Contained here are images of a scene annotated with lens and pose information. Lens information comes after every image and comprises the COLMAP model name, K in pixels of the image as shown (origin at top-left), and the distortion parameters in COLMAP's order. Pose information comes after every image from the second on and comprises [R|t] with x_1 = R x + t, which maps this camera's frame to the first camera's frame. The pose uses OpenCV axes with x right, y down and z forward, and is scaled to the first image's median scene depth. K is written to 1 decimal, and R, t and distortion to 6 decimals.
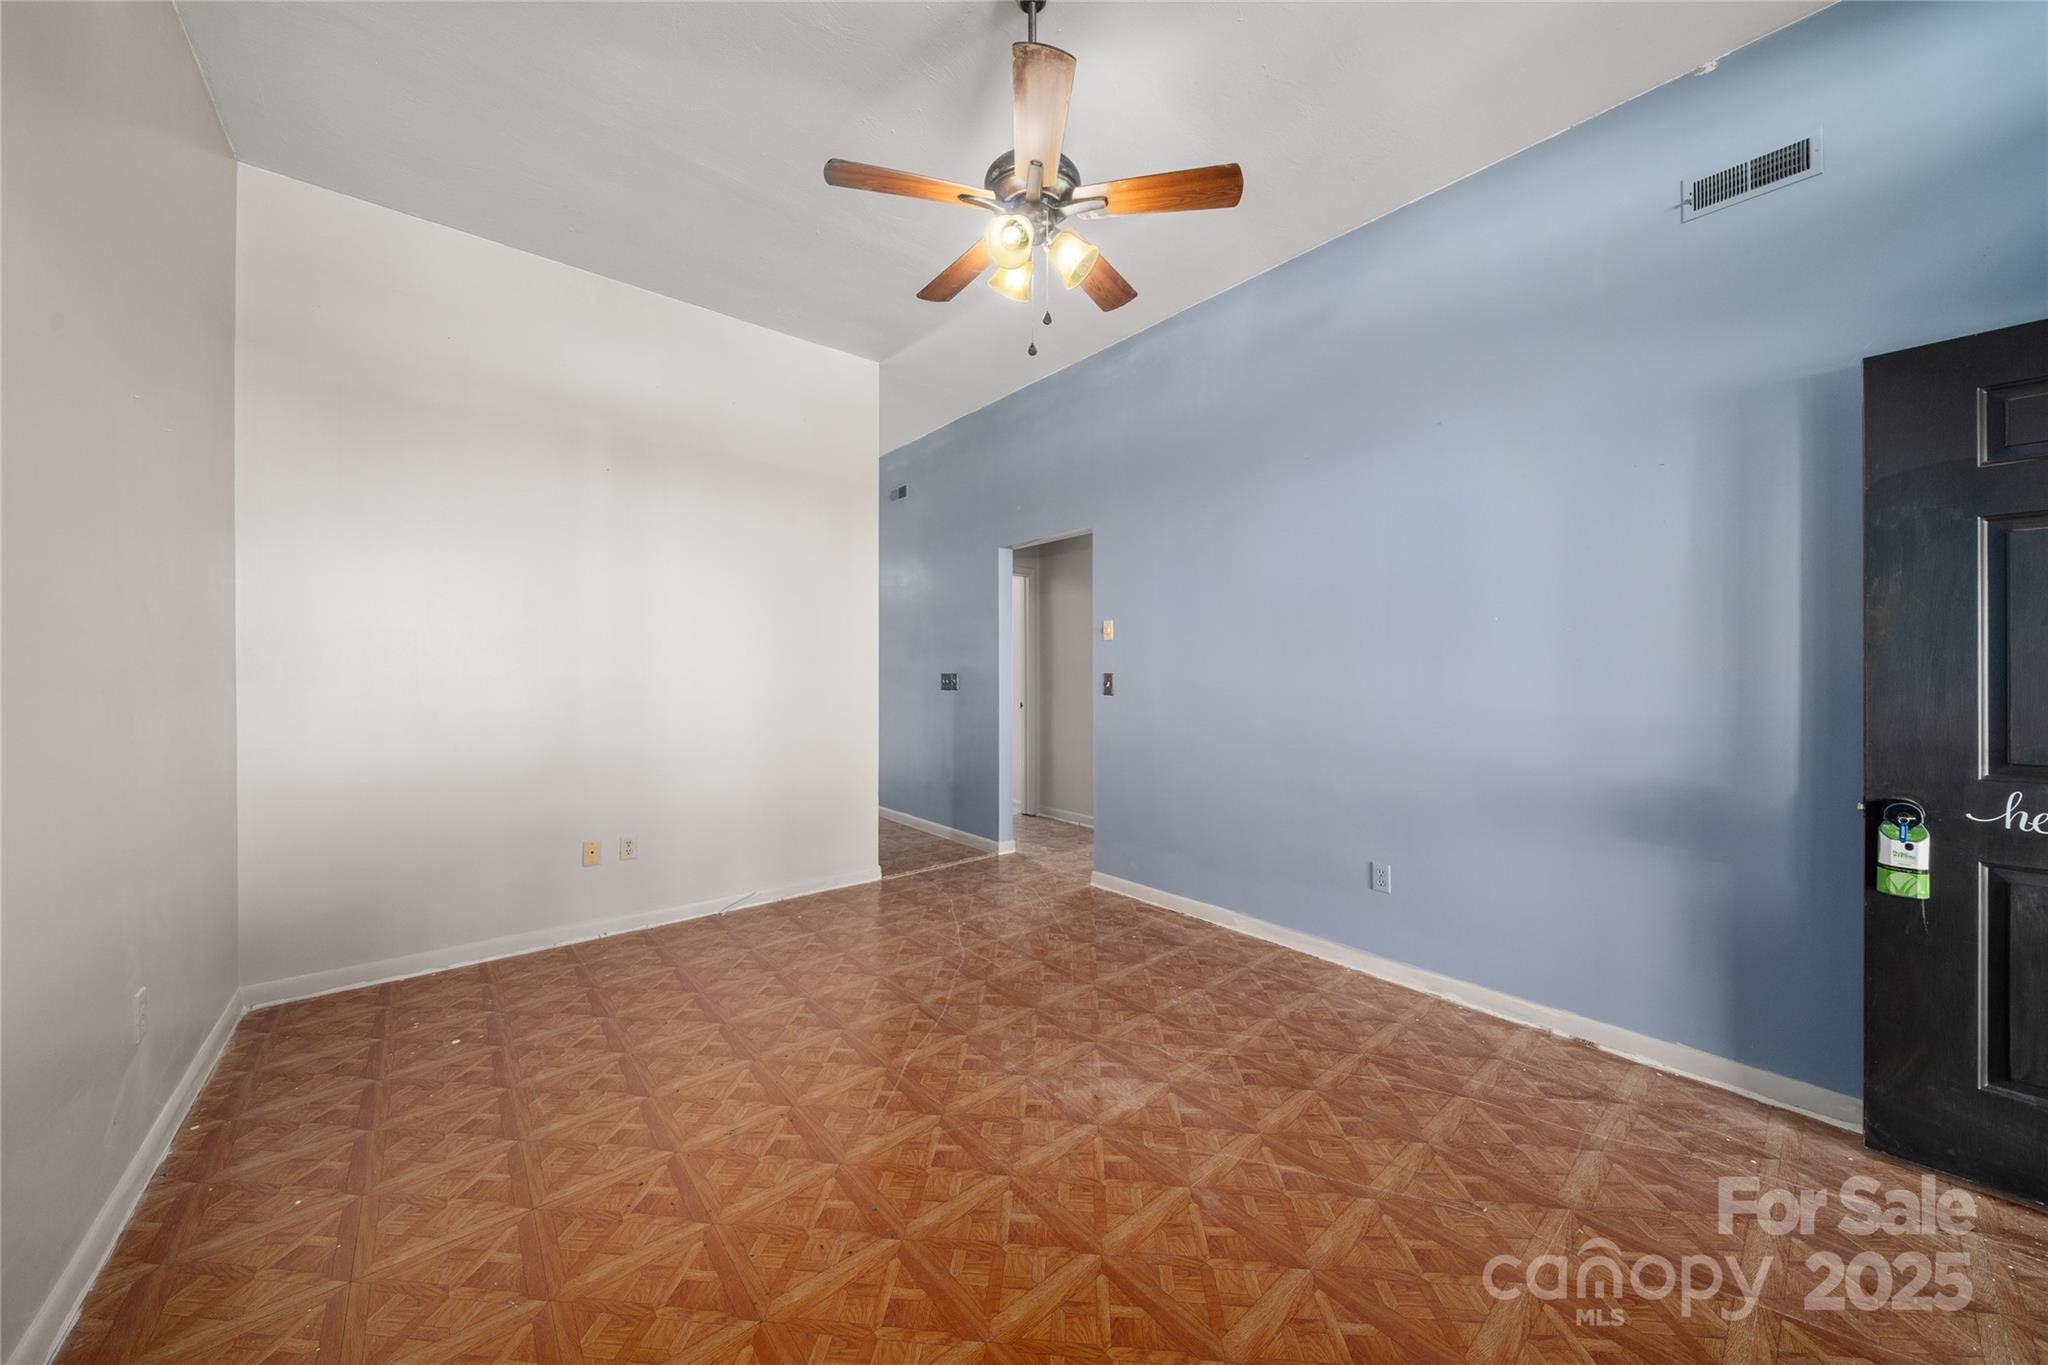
lens RADIAL K [[703.6, 0, 1035.3], [0, 703.6, 666.5], [0, 0, 1]] dist [-0.011329, -0.000209]
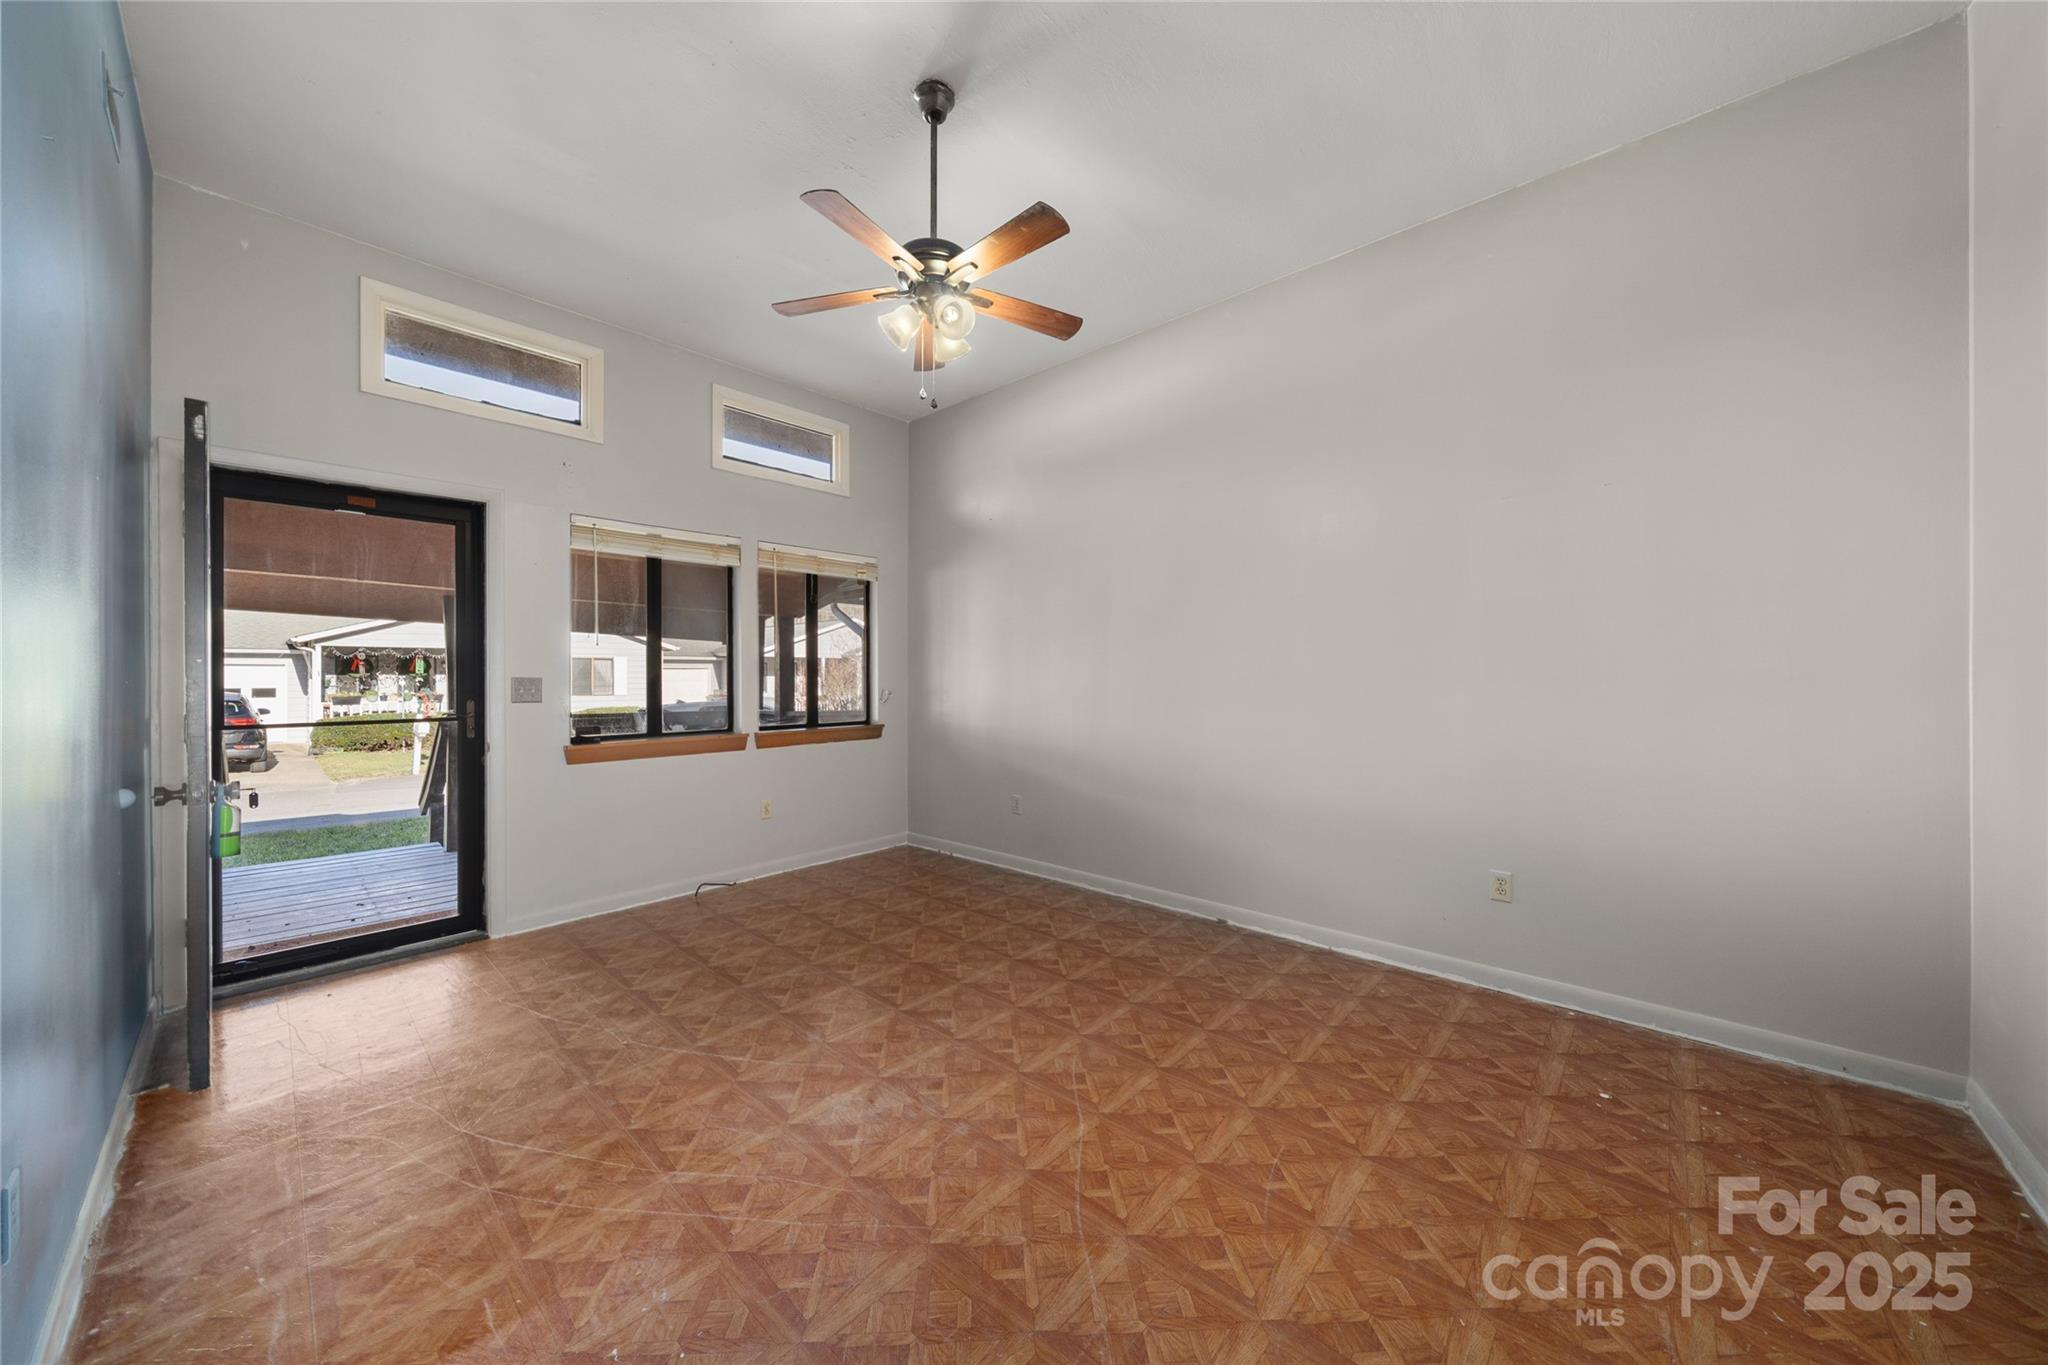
lens RADIAL K [[703.6, 0, 1023.0], [0, 703.6, 673.2], [0, 0, 1]] dist [-0.011329, -0.000209]
pose [[-0.993709, 0.003148, -0.111946, -0.015922], [0.004057, 0.999961, -0.007891, 0.015958], [0.111917, -0.008295, -0.993683, 1.888280]]
